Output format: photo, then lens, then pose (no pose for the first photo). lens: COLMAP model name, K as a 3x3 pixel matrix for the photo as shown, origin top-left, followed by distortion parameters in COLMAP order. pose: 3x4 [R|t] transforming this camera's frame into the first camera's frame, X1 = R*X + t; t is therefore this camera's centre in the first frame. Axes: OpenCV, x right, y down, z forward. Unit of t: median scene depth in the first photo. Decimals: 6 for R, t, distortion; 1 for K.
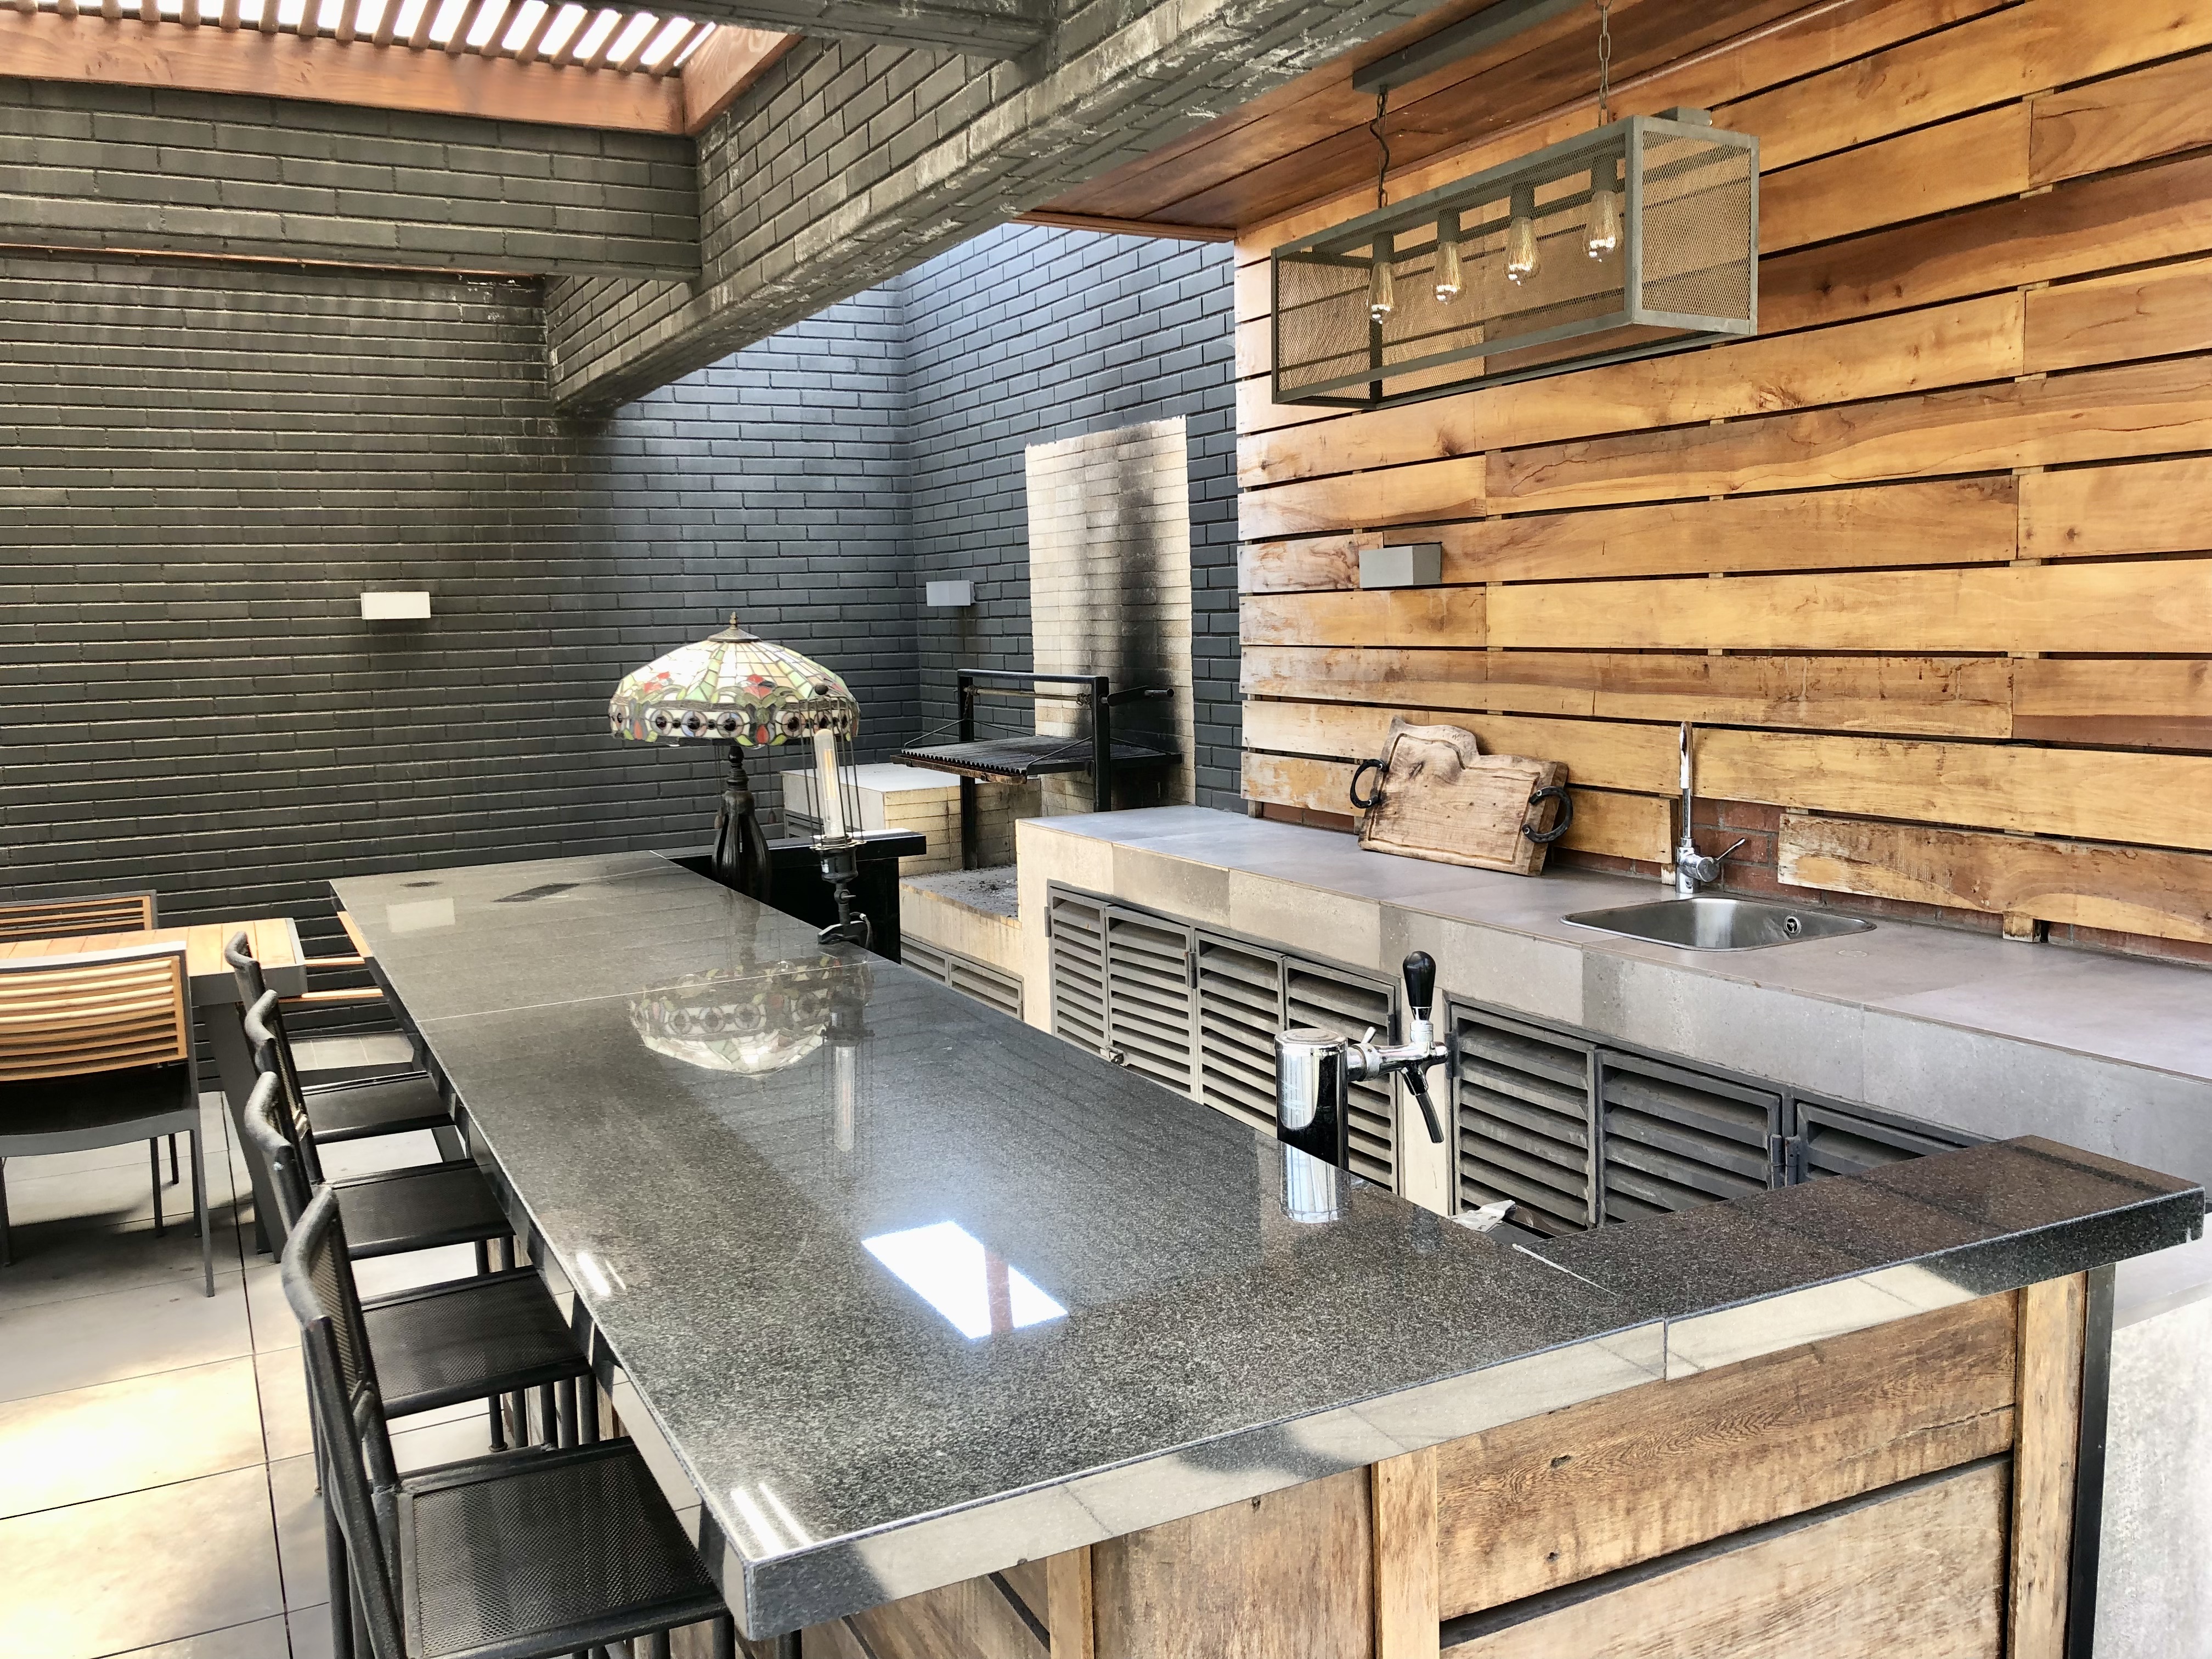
lens RADIAL K [[1823.1, 0, 1105.8], [0, 1823.1, 823.2], [0, 0, 1]] dist [0.049117, -0.050755]
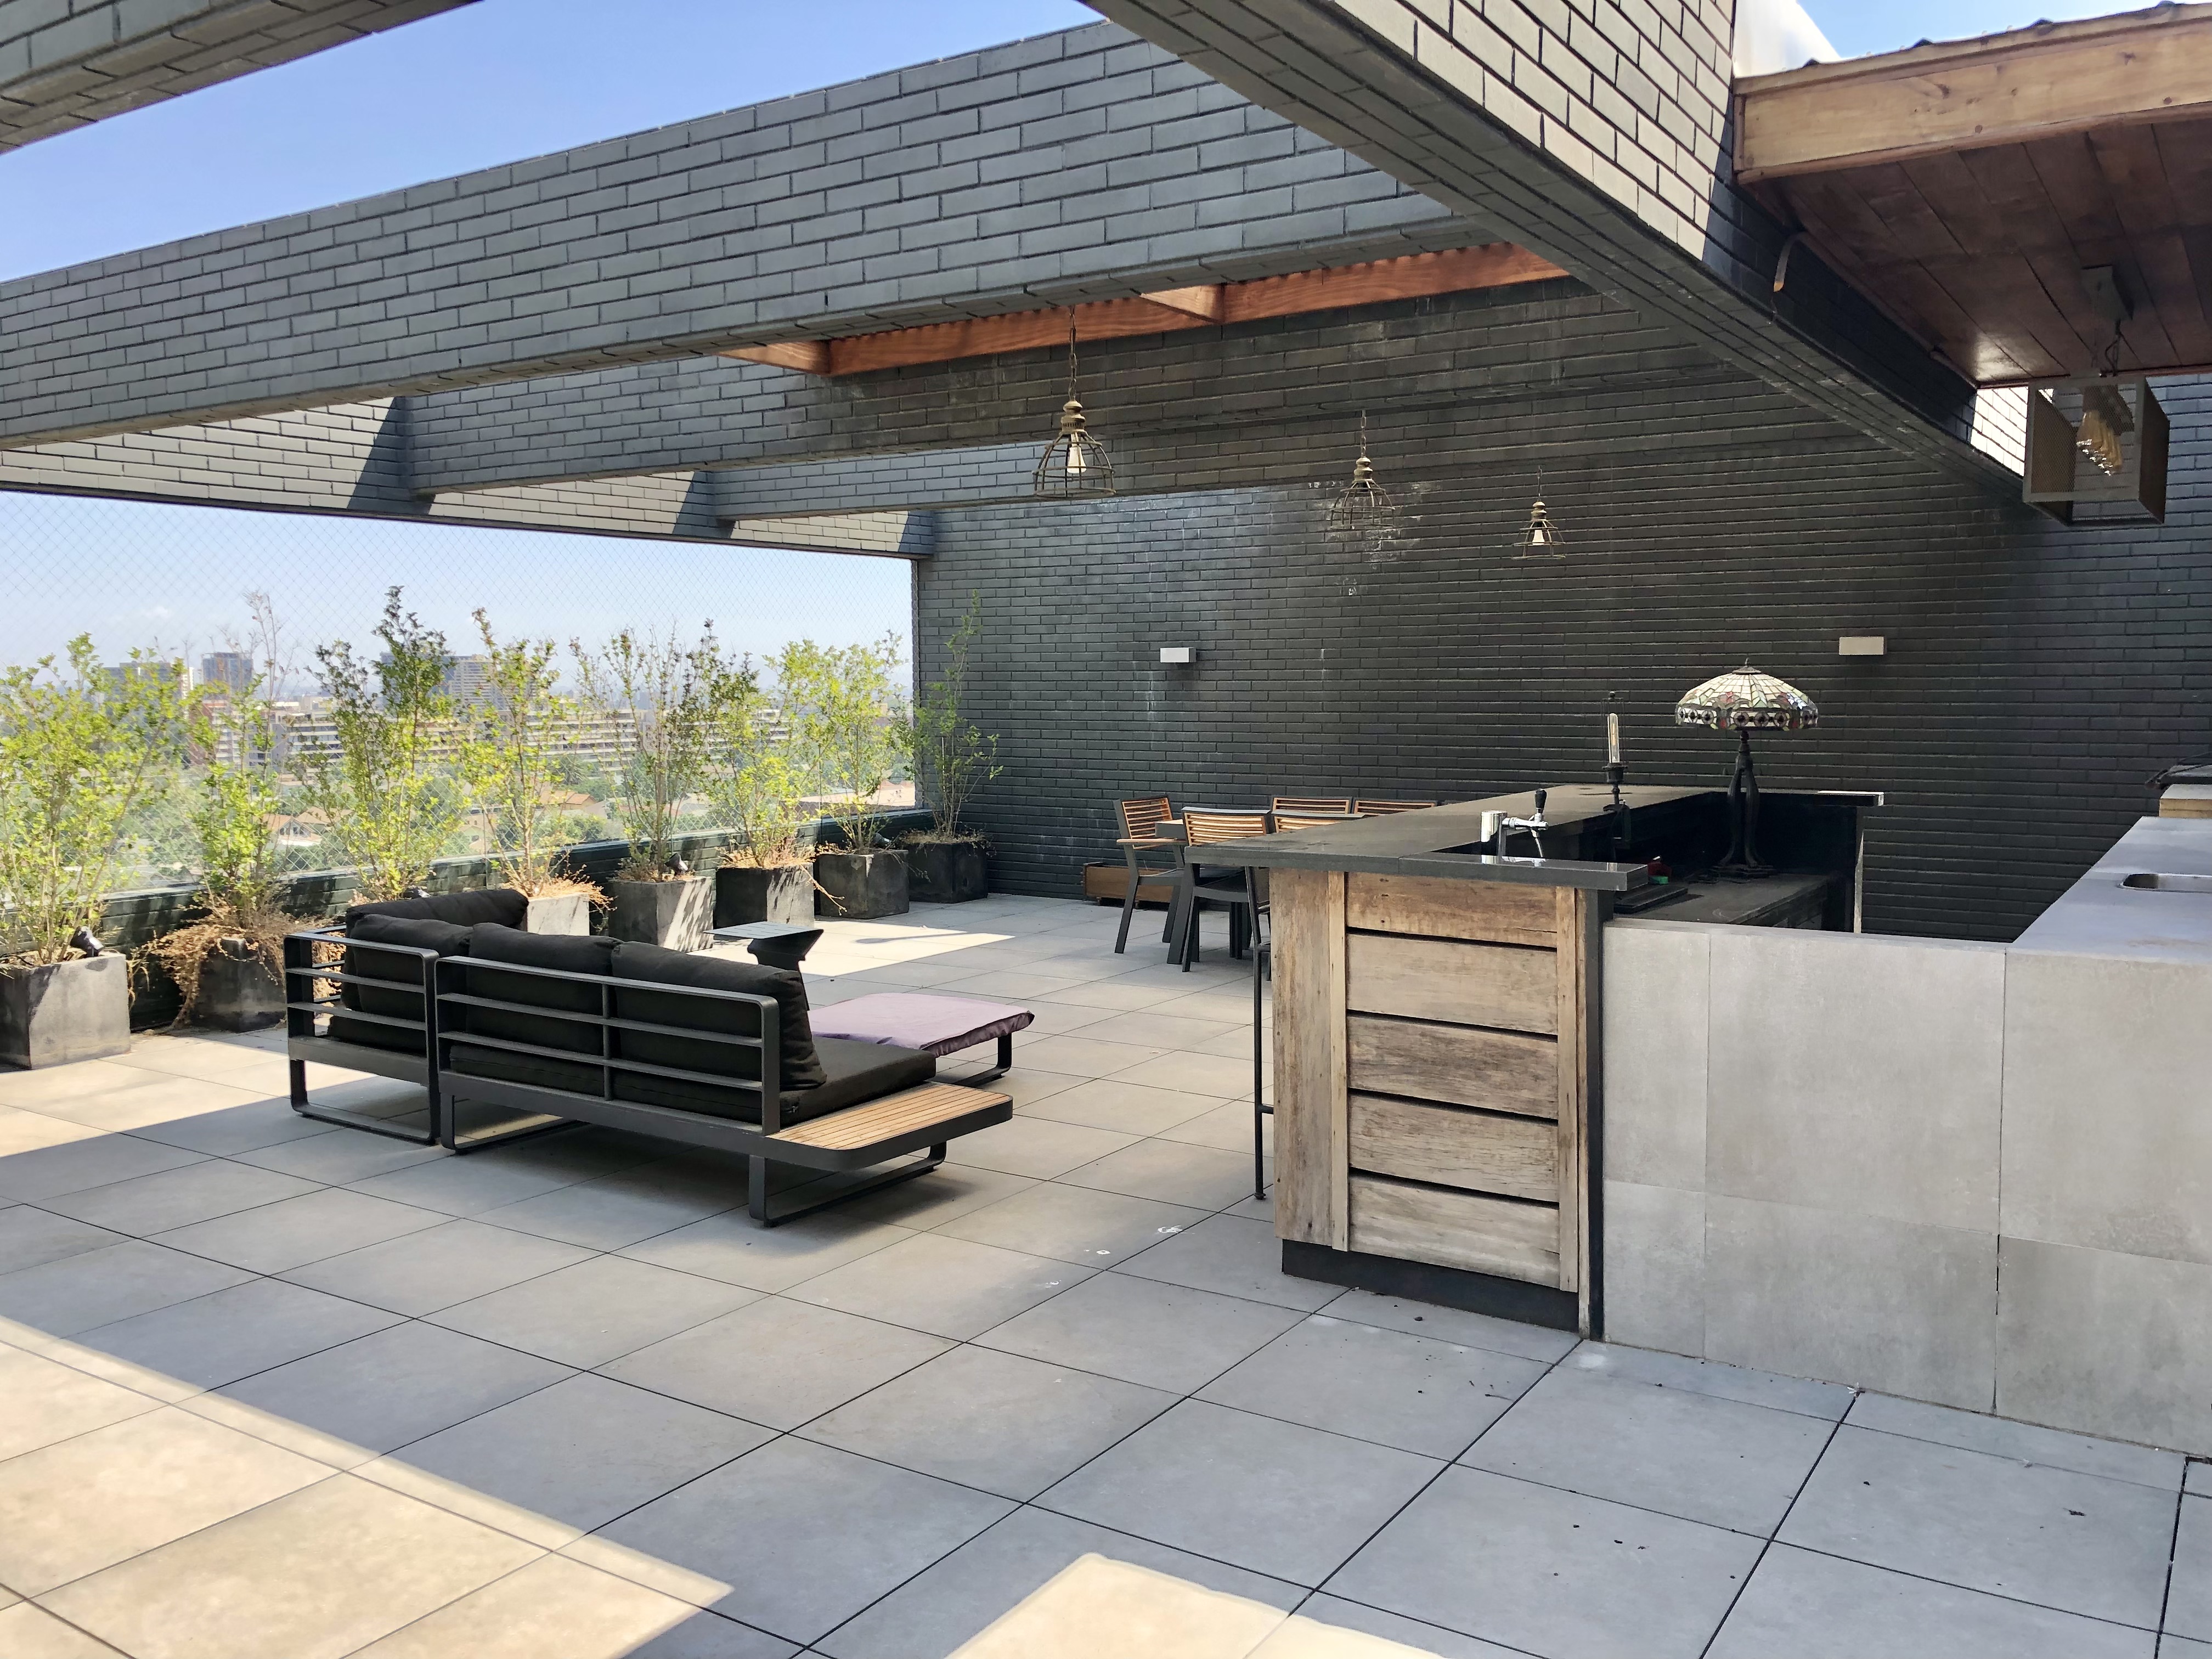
lens RADIAL K [[1823.1, 0, 1094.9], [0, 1823.1, 819.6], [0, 0, 1]] dist [0.049117, -0.050755]
pose [[0.500163, 0.096247, -0.860566, 0.588185], [-0.107606, 0.993009, 0.048518, 0.014339], [0.859220, 0.068335, 0.507023, -0.262937]]
